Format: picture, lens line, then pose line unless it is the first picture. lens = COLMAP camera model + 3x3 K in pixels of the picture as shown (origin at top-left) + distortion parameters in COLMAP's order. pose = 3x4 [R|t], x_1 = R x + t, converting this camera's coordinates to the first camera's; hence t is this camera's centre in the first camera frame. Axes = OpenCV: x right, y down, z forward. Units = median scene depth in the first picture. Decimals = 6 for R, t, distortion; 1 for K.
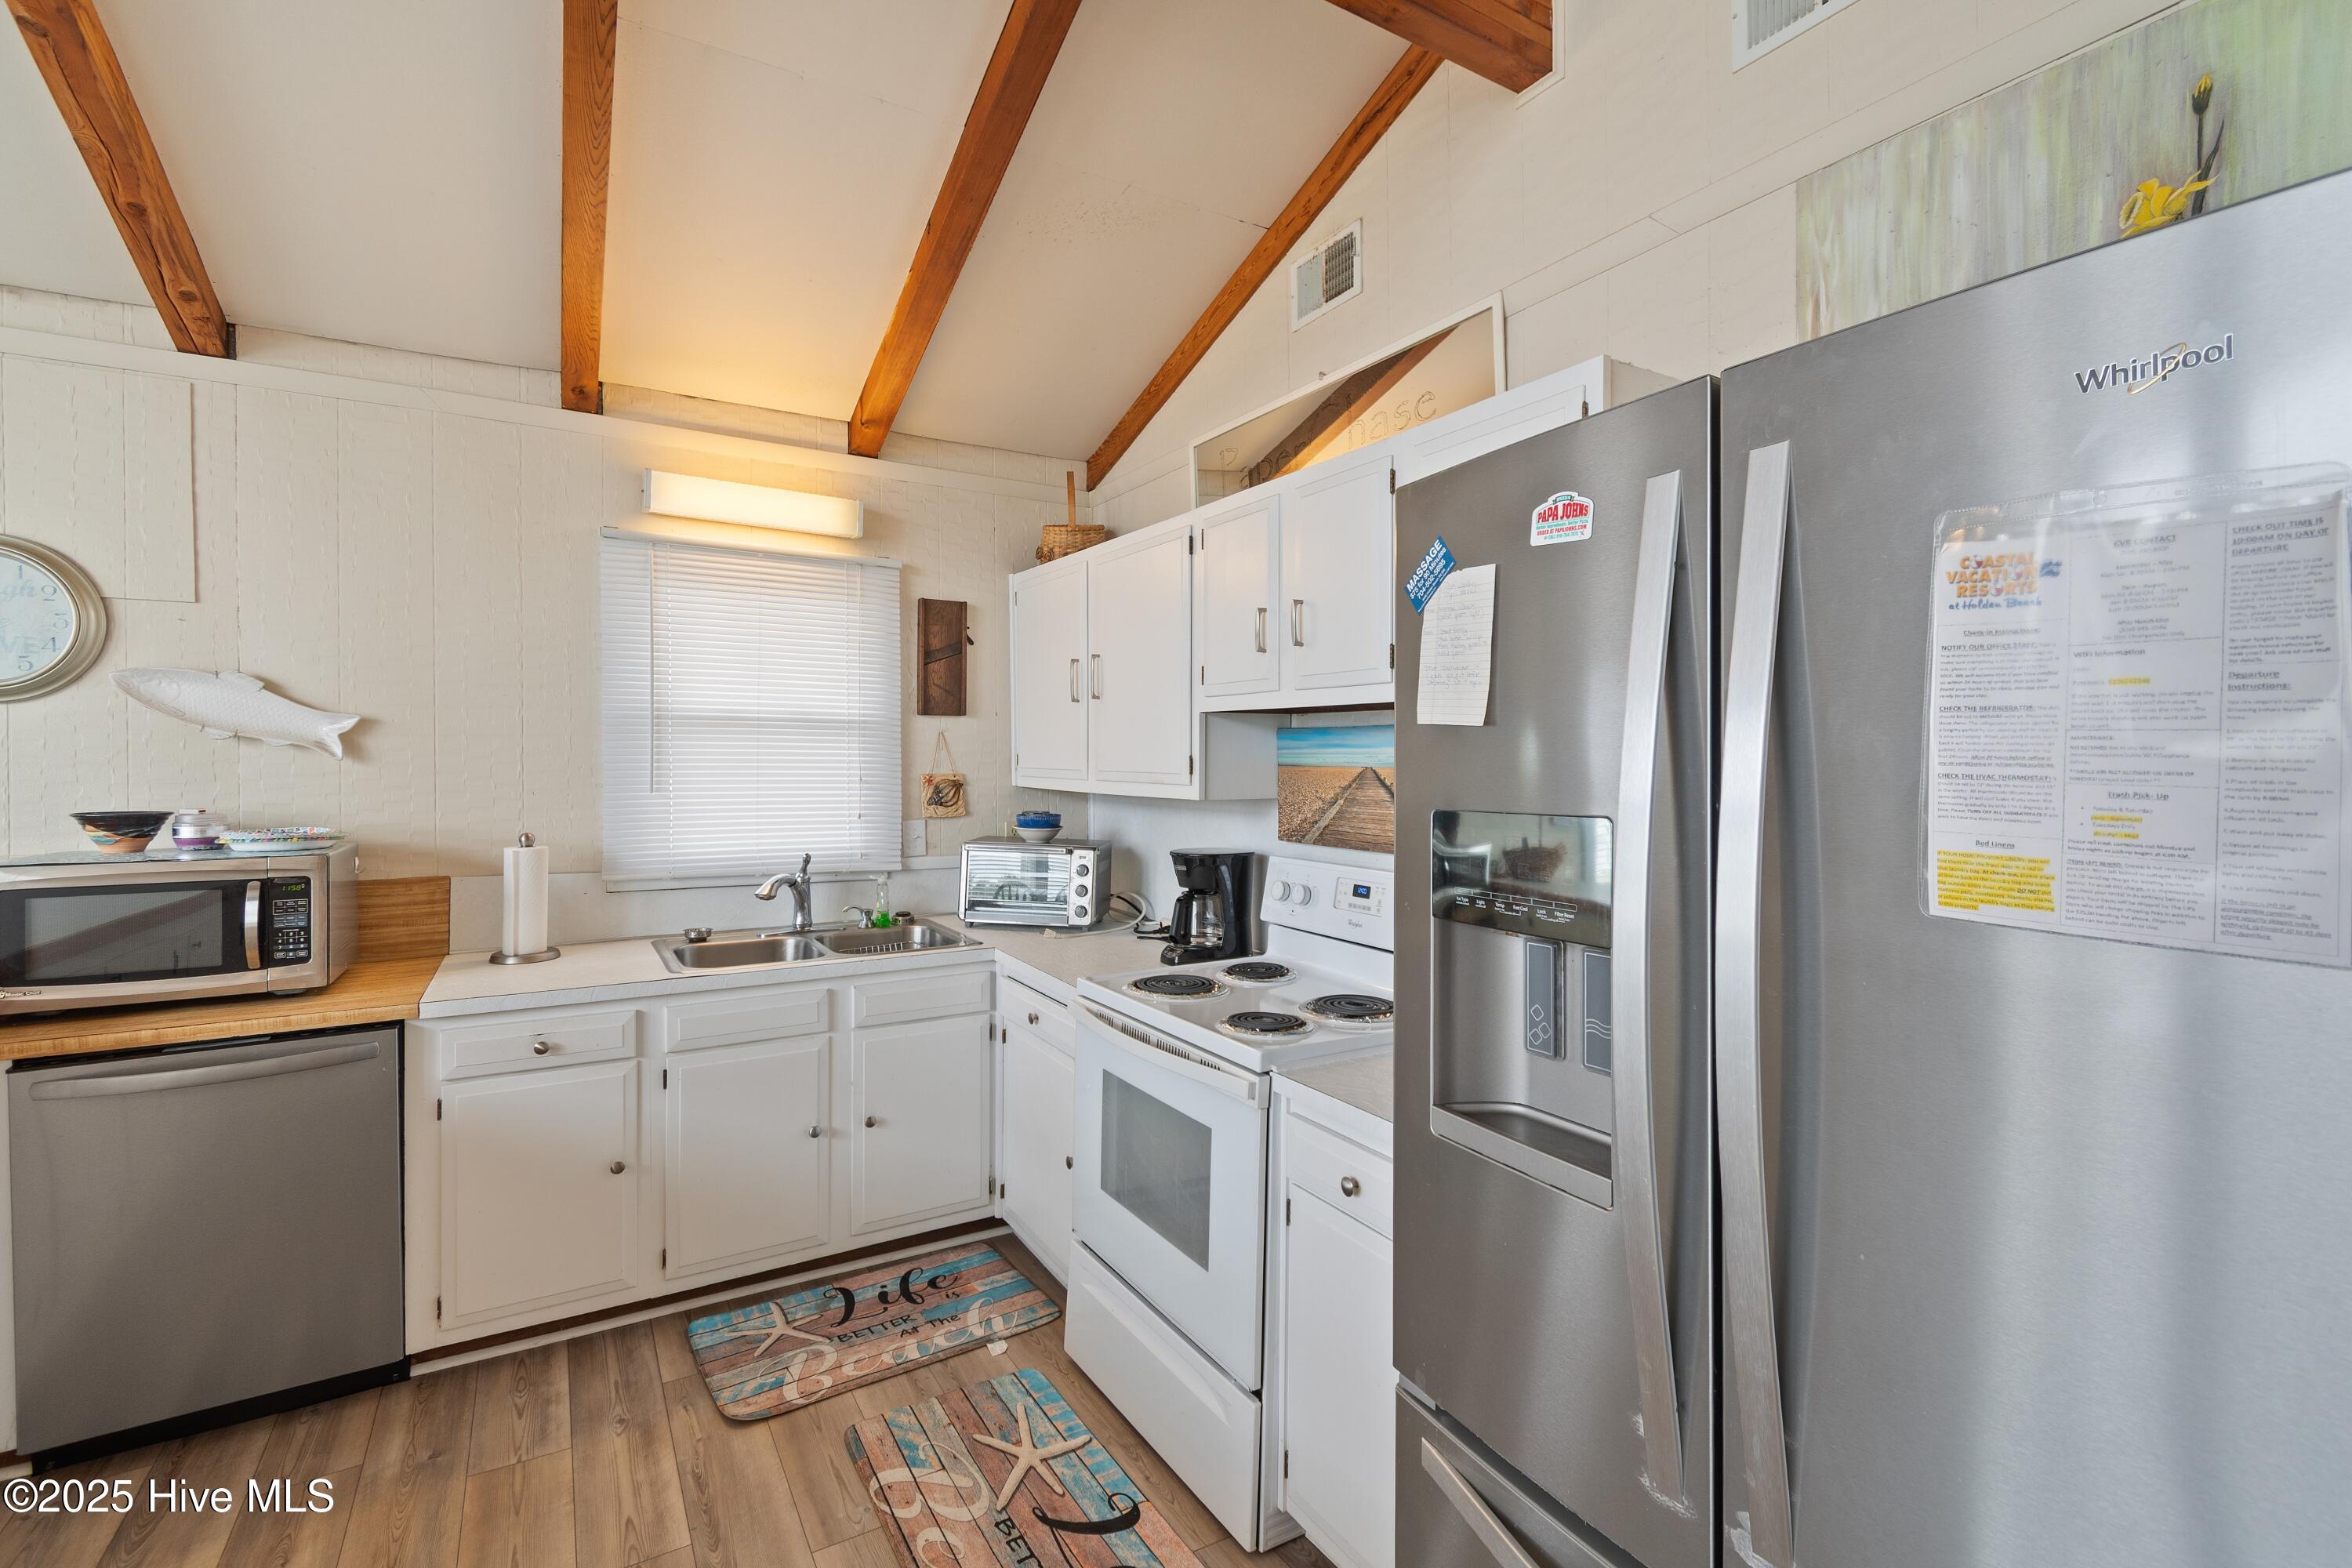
lens RADIAL K [[1050.6, 0, 1178.6], [0, 1050.6, 760.5], [0, 0, 1]] dist [-0.002982, -0.000348]
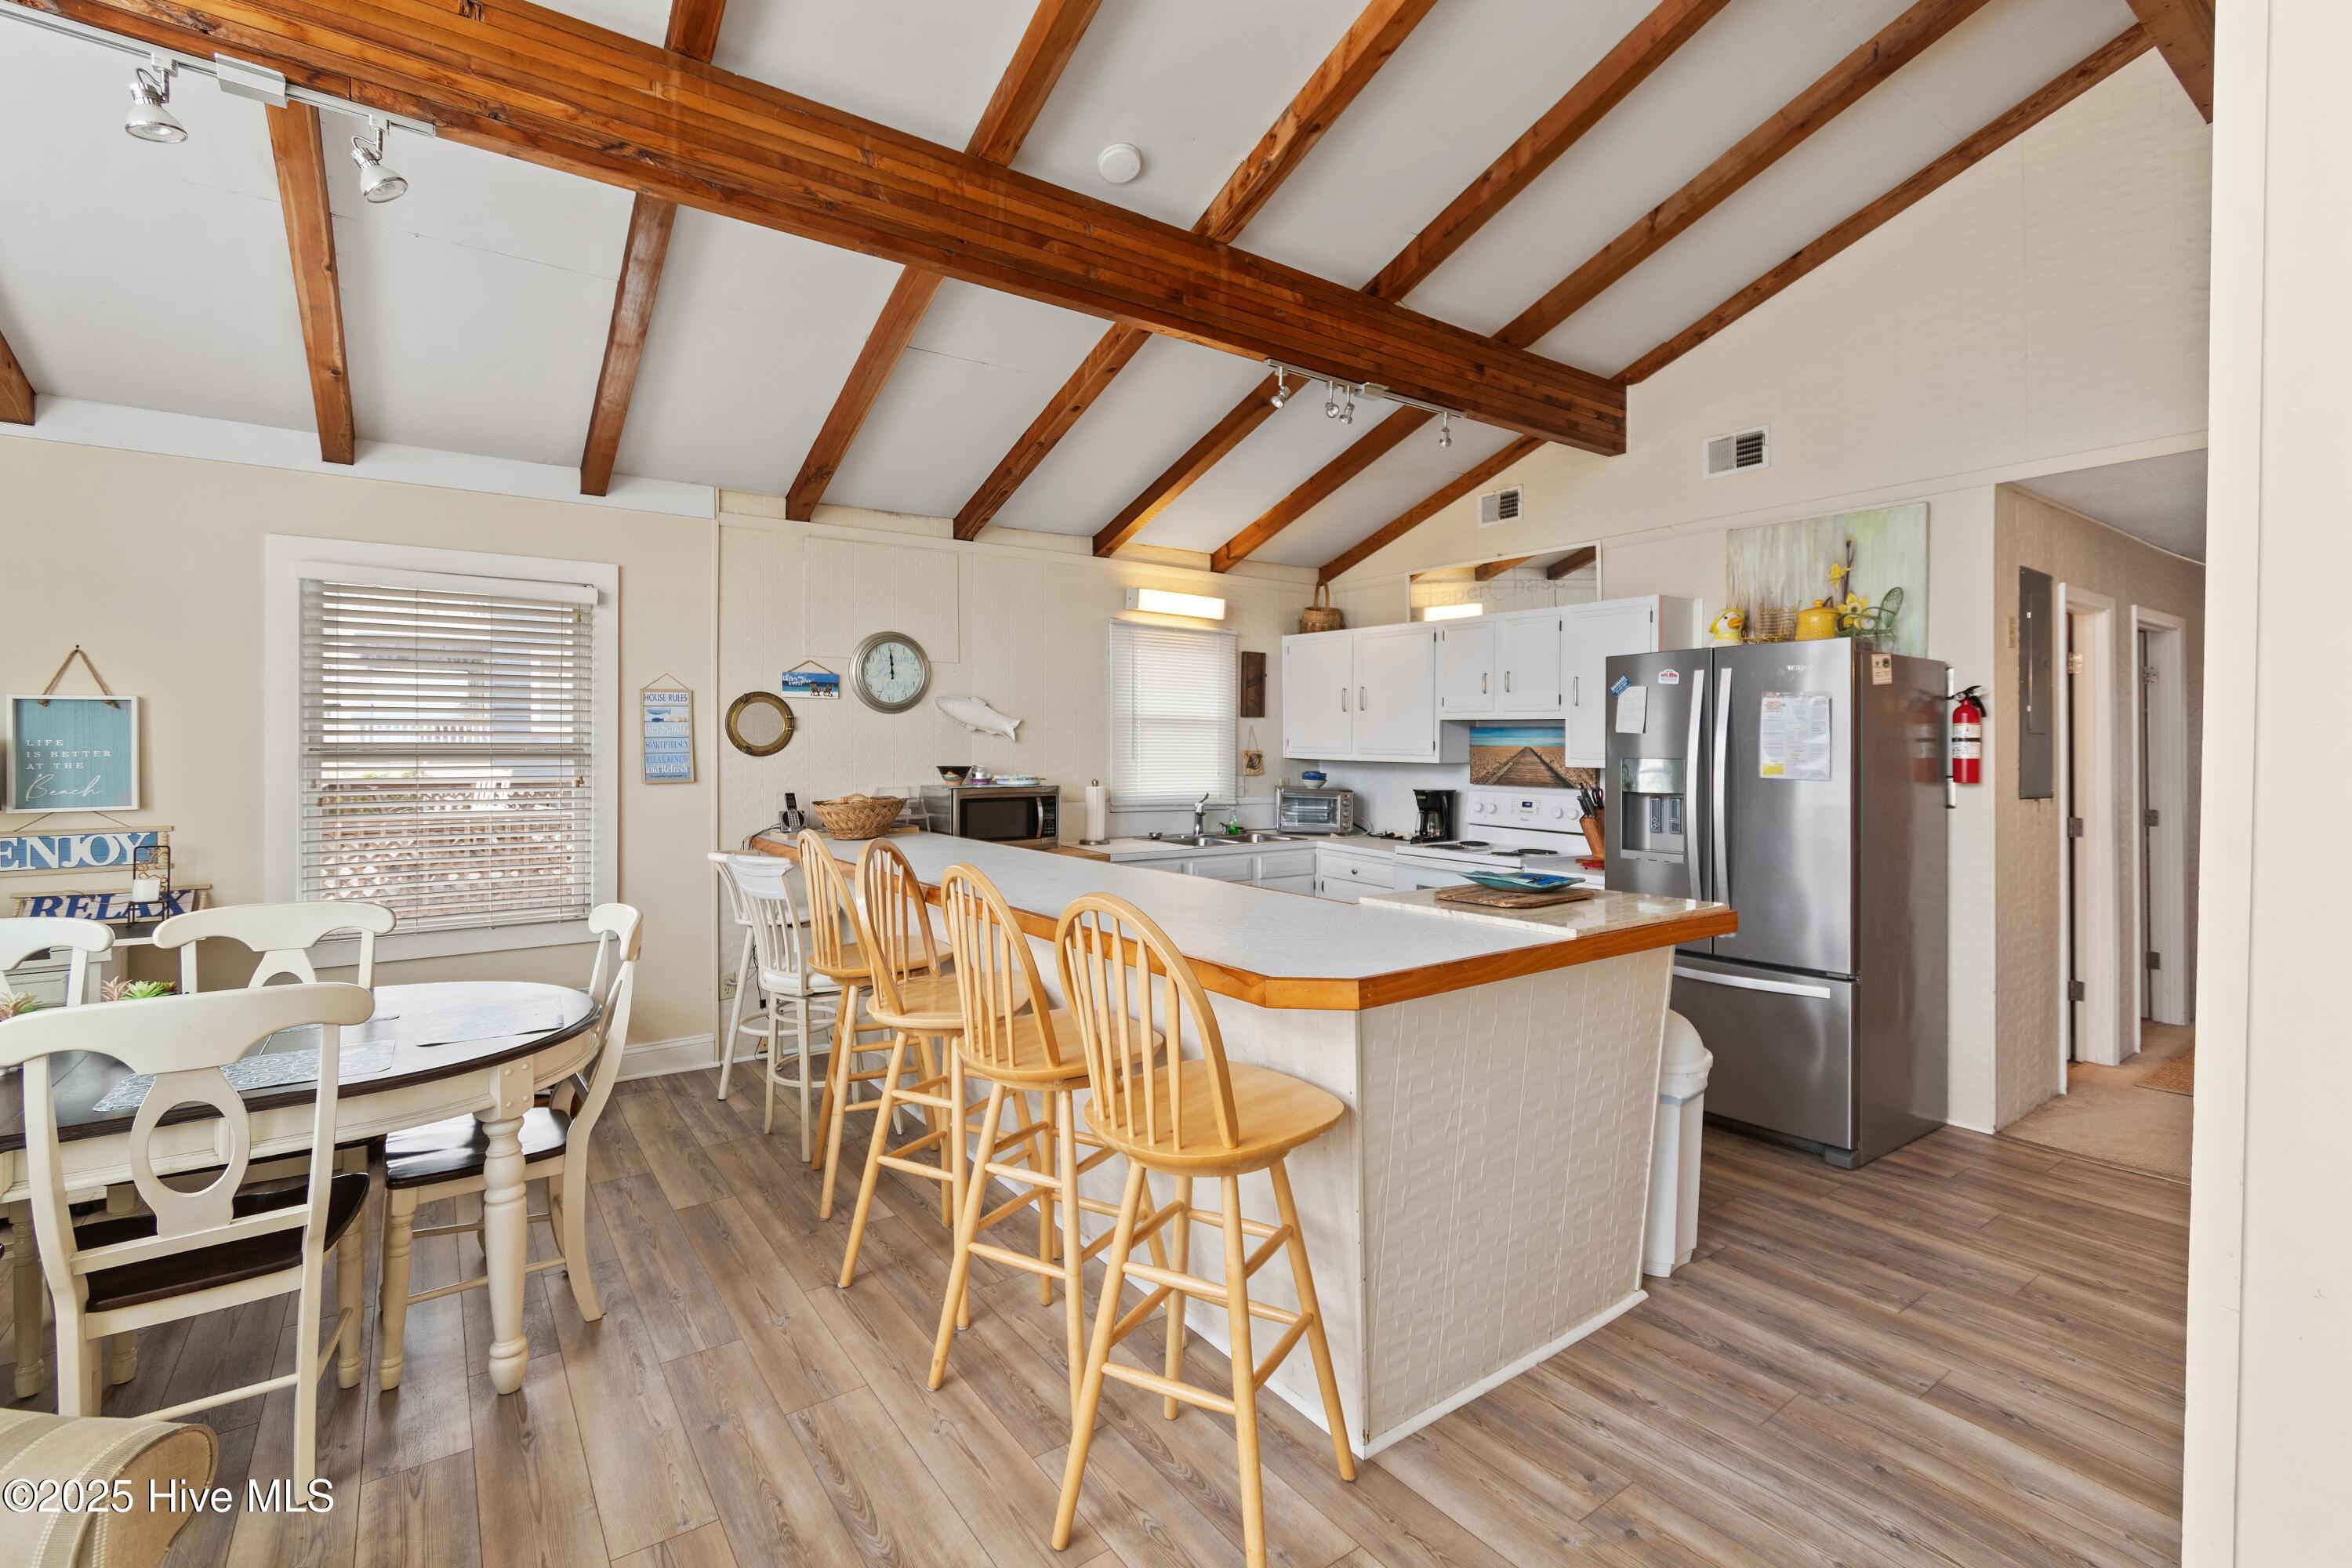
lens RADIAL K [[1053.9, 0, 1182.9], [0, 1053.9, 743.3], [0, 0, 1]] dist [0.002214, -0.000196]
pose [[0.996655, 0.003972, 0.081623, -0.666820], [-0.003963, 0.999992, -0.000269, 0.002384], [-0.081623, -0.000056, 0.996663, -1.035173]]
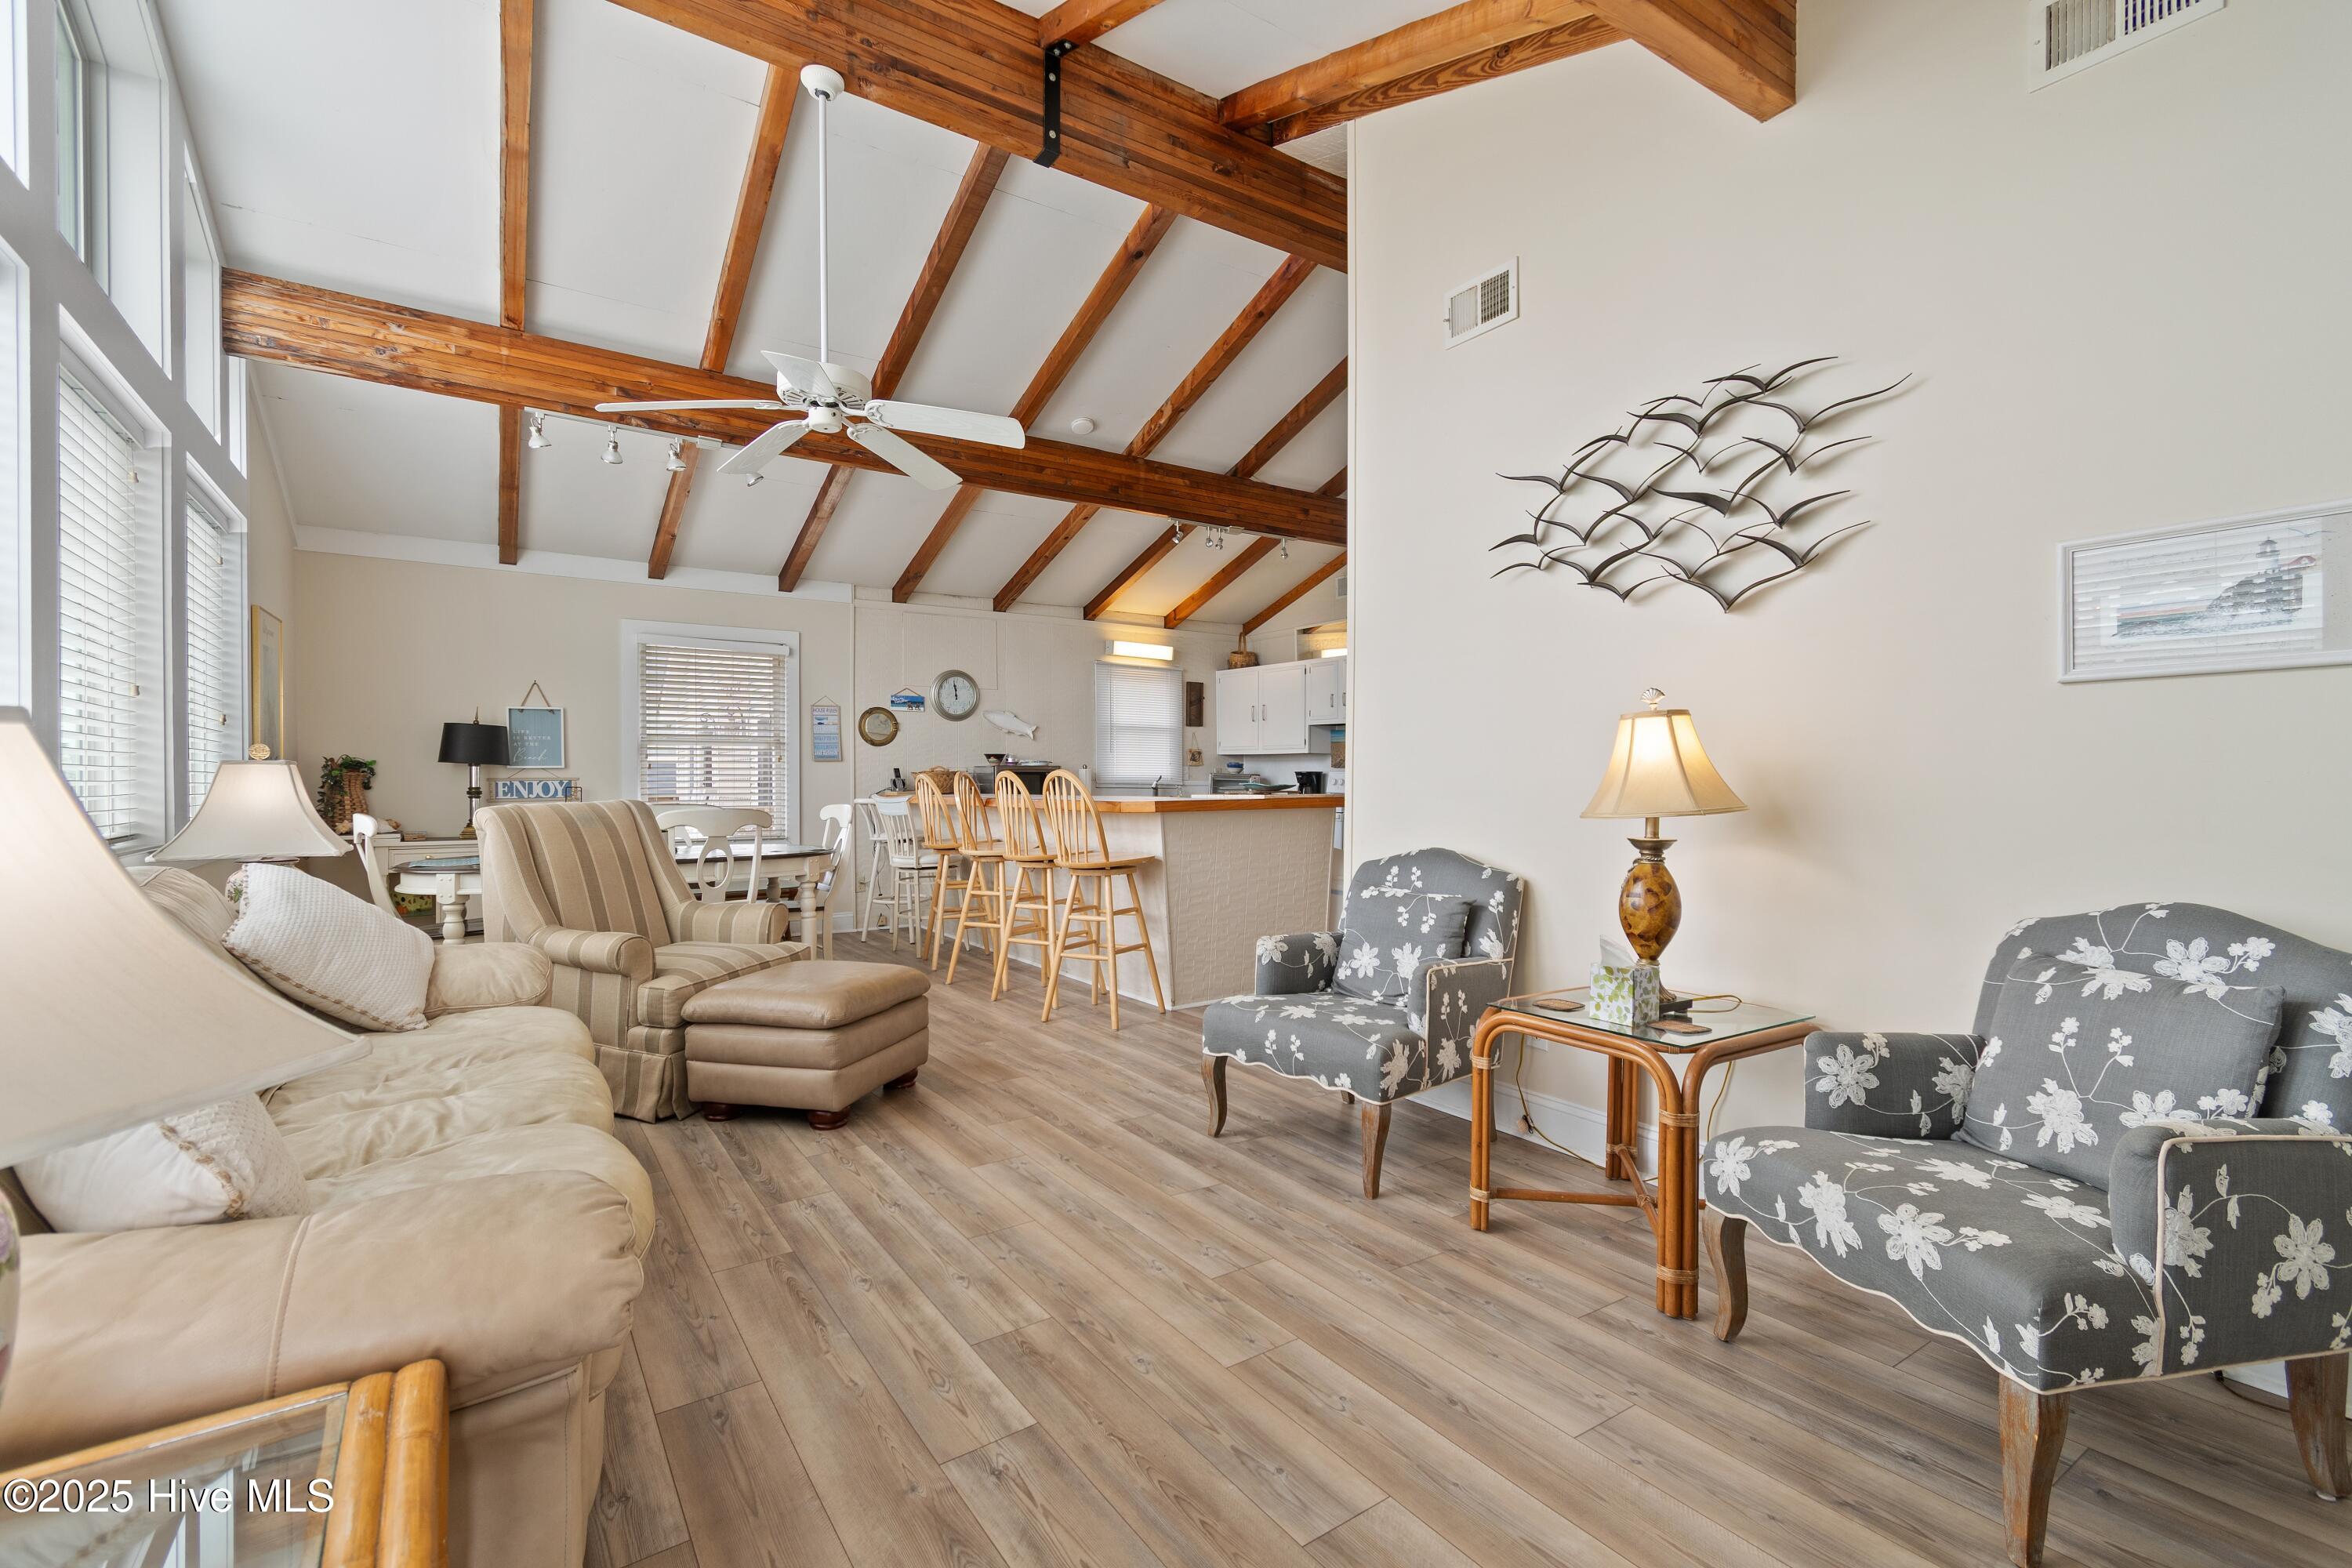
lens RADIAL K [[1034.2, 0, 1185.7], [0, 1034.2, 779.3], [0, 0, 1]] dist [0.003262, 0.000165]
pose [[0.998106, -0.000748, 0.061509, -0.554642], [0.000609, 0.999997, 0.002286, 0.113102], [-0.061511, -0.002244, 0.998104, -2.134665]]
